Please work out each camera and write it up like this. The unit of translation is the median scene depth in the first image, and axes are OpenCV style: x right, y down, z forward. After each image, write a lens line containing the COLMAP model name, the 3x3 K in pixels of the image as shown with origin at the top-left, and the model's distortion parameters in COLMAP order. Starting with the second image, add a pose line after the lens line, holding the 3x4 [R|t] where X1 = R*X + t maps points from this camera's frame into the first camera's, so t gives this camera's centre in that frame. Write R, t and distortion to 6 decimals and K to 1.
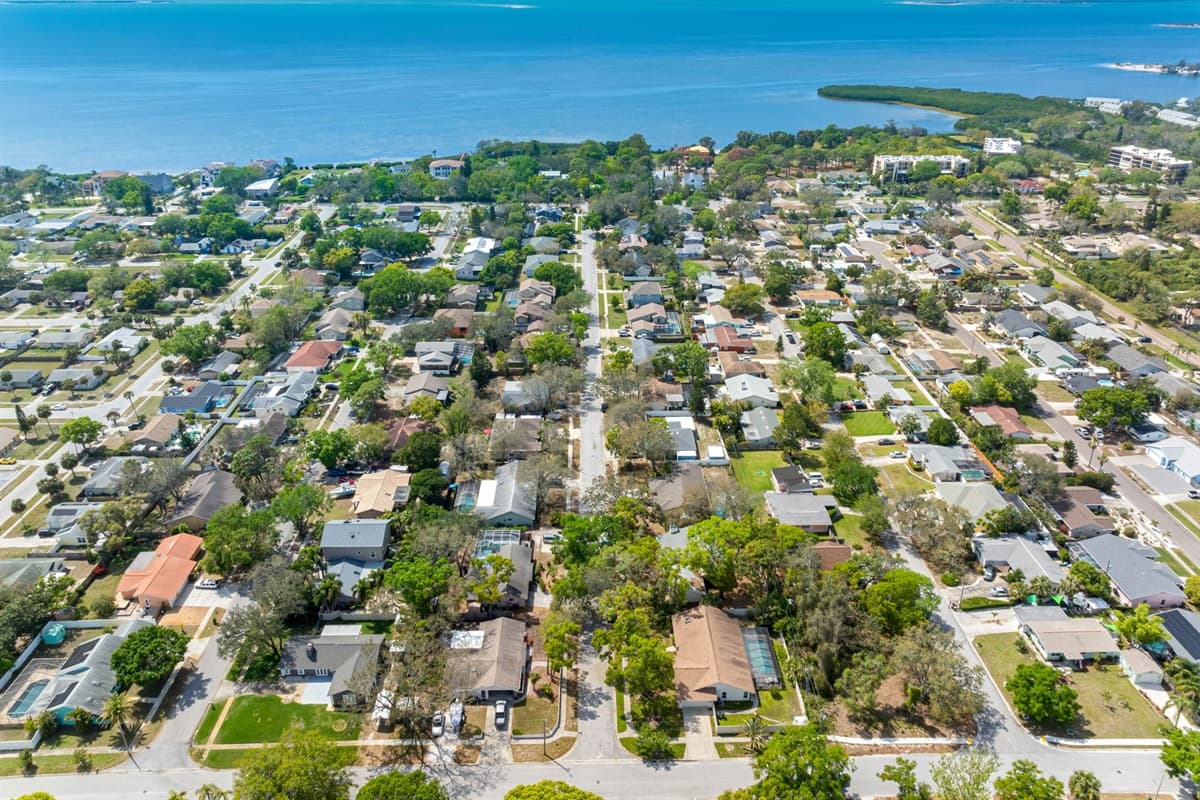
lens RADIAL K [[832.6, 0, 583.8], [0, 832.6, 398.1], [0, 0, 1]] dist [0.010286, -0.005268]
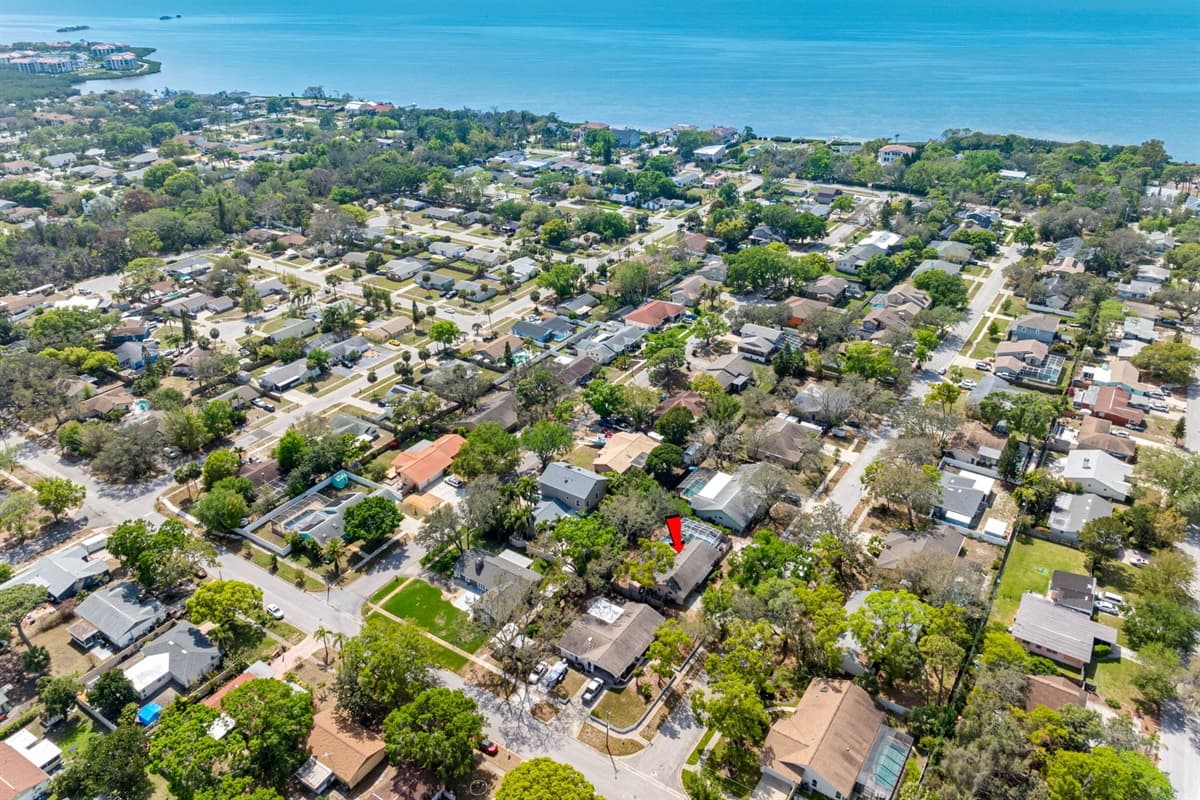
lens RADIAL K [[832.6, 0, 583.8], [0, 832.6, 398.1], [0, 0, 1]] dist [0.010286, -0.005268]
pose [[0.826819, 0.262019, -0.497711, 0.146364], [-0.248470, 0.963997, 0.094725, -0.025863], [0.504612, 0.045346, 0.862155, 0.056140]]
